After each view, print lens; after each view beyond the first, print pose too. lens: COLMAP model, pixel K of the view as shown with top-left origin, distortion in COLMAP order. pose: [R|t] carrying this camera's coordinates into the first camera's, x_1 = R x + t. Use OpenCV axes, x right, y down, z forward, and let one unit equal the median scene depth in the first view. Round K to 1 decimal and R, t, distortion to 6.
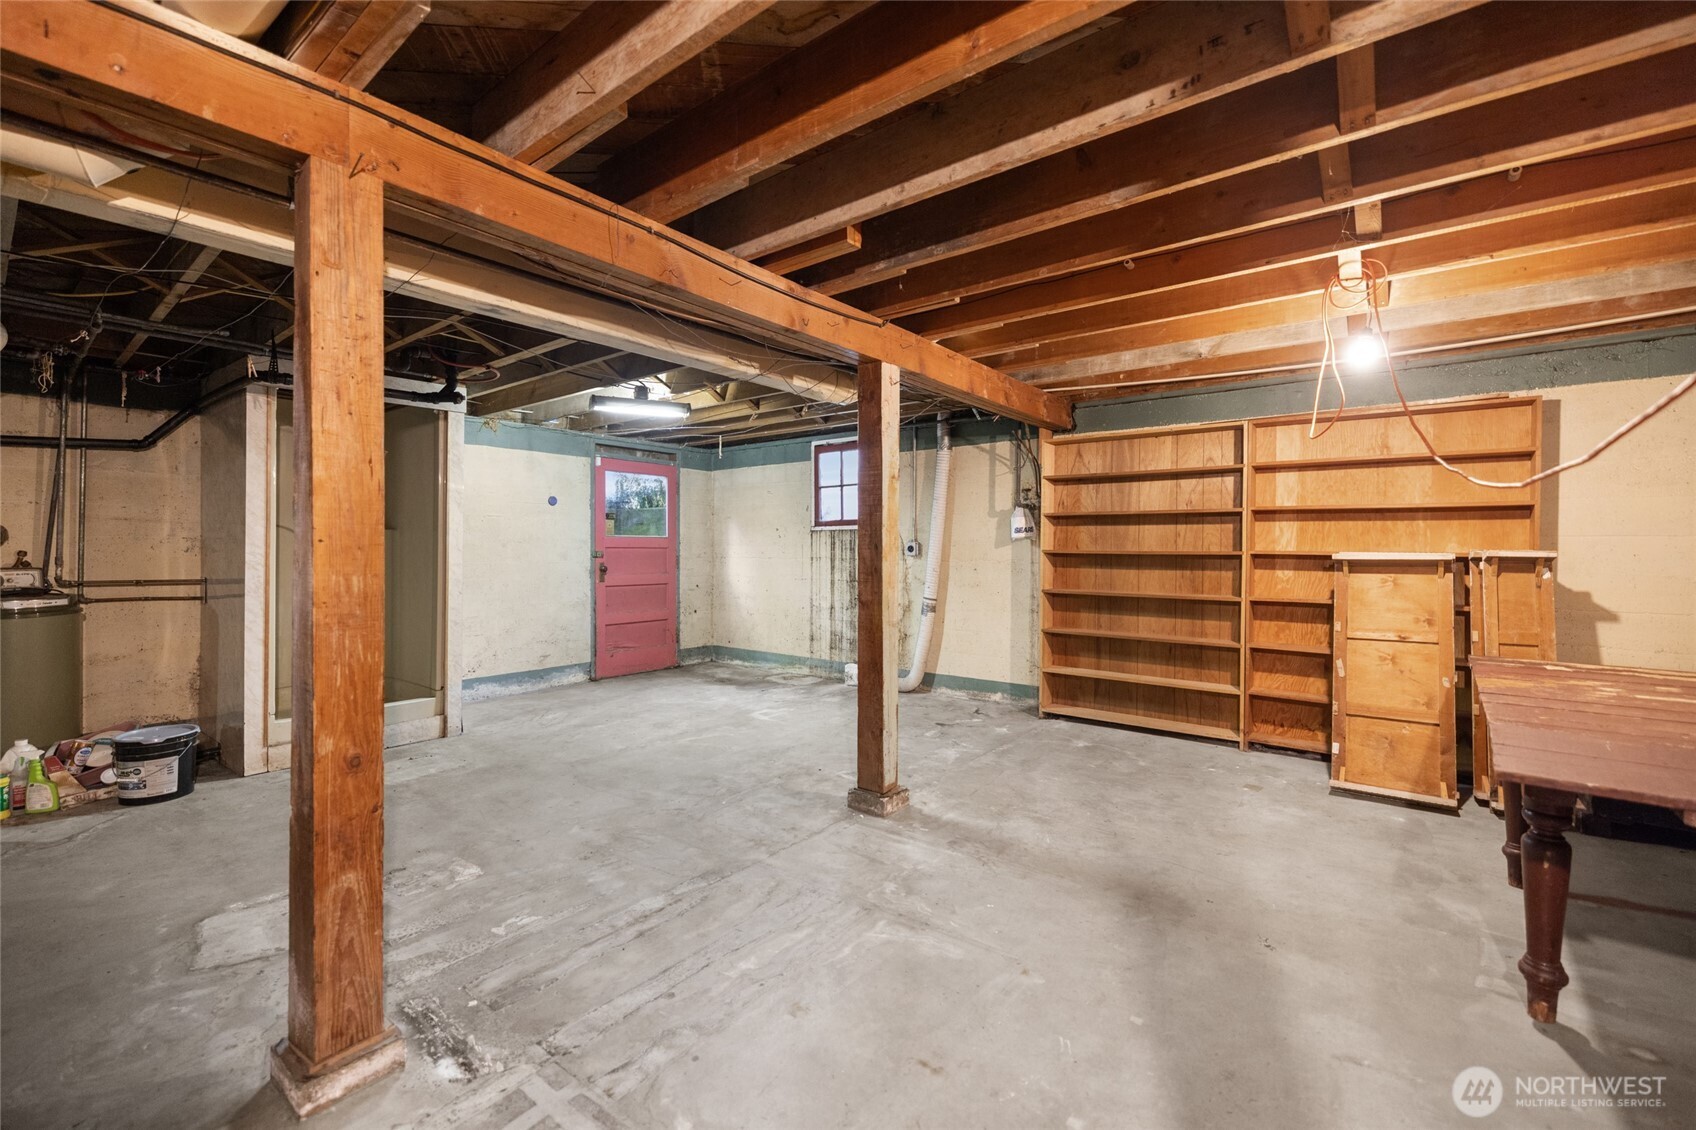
lens RADIAL K [[722.9, 0, 842.3], [0, 722.9, 554.7], [0, 0, 1]] dist [0.000124, 0.000135]
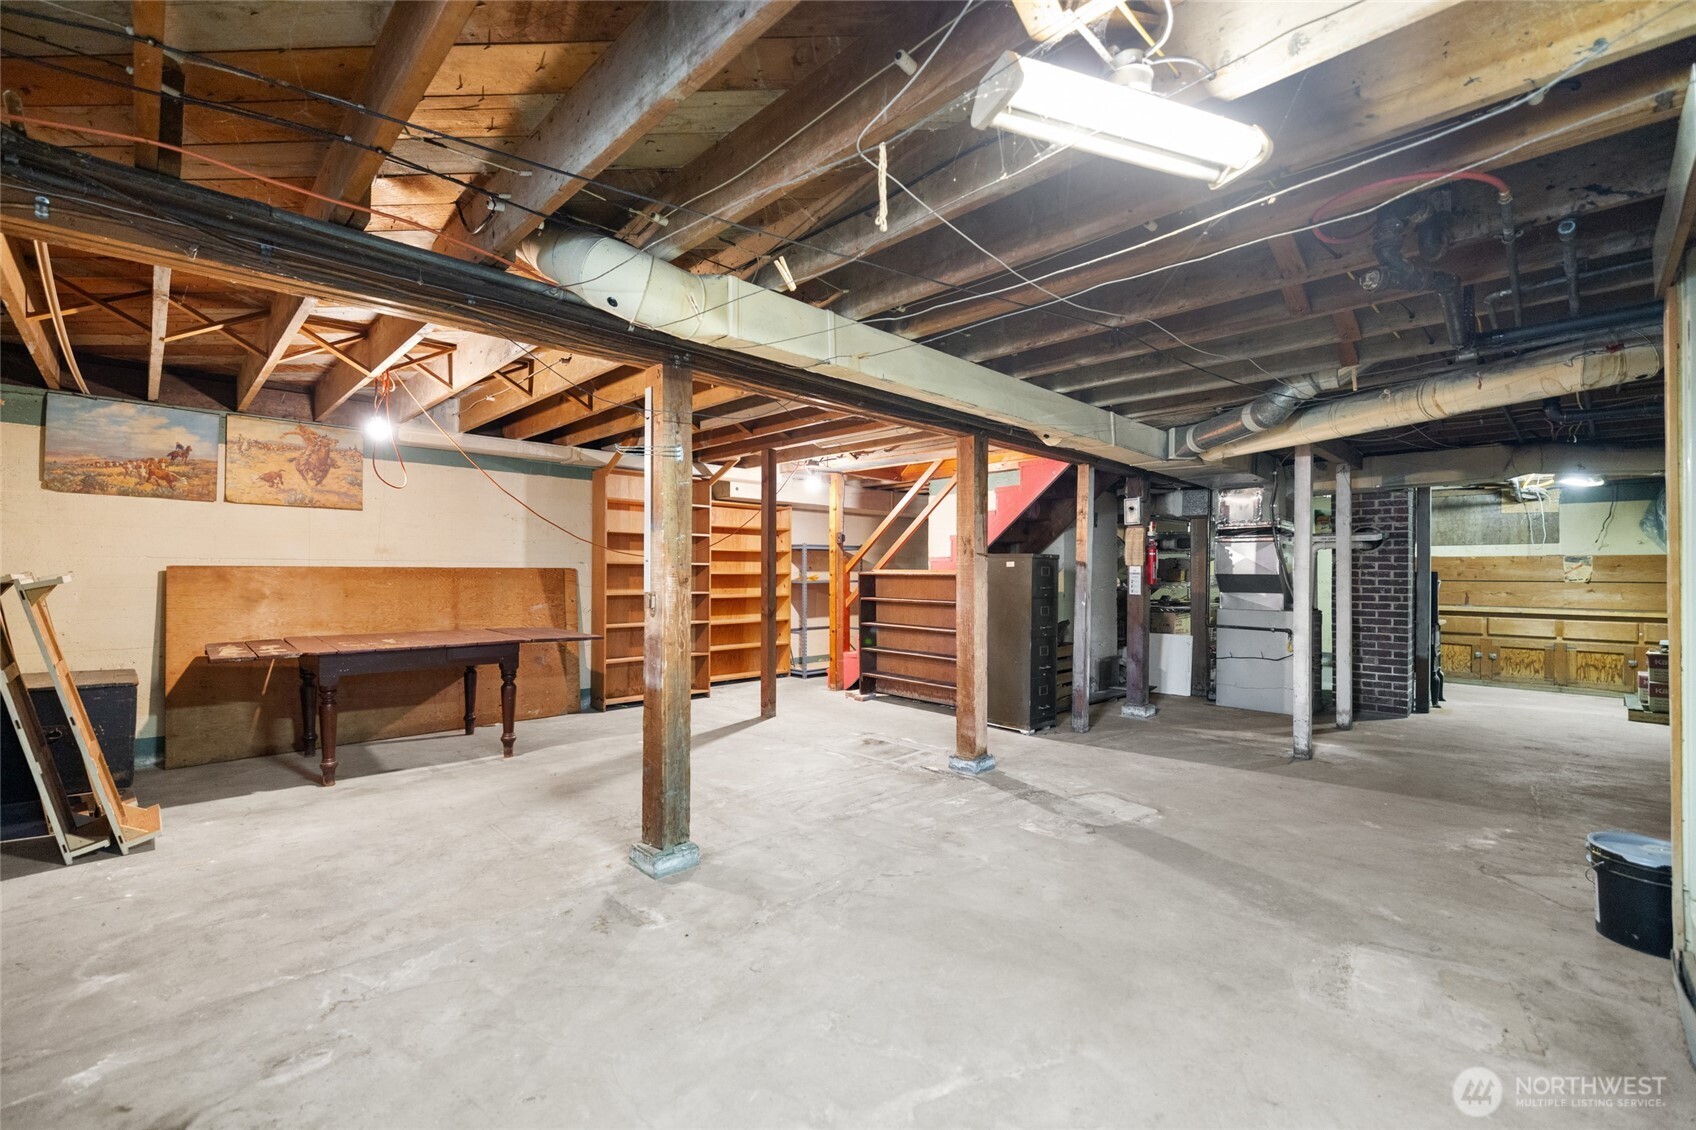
lens RADIAL K [[722.9, 0, 854.8], [0, 722.9, 564.1], [0, 0, 1]] dist [0.000124, 0.000135]
pose [[-0.993649, -0.006731, 0.112327, -0.316757], [-0.006726, 0.999977, 0.000418, -0.024943], [-0.112327, -0.000340, -0.993671, 2.108093]]
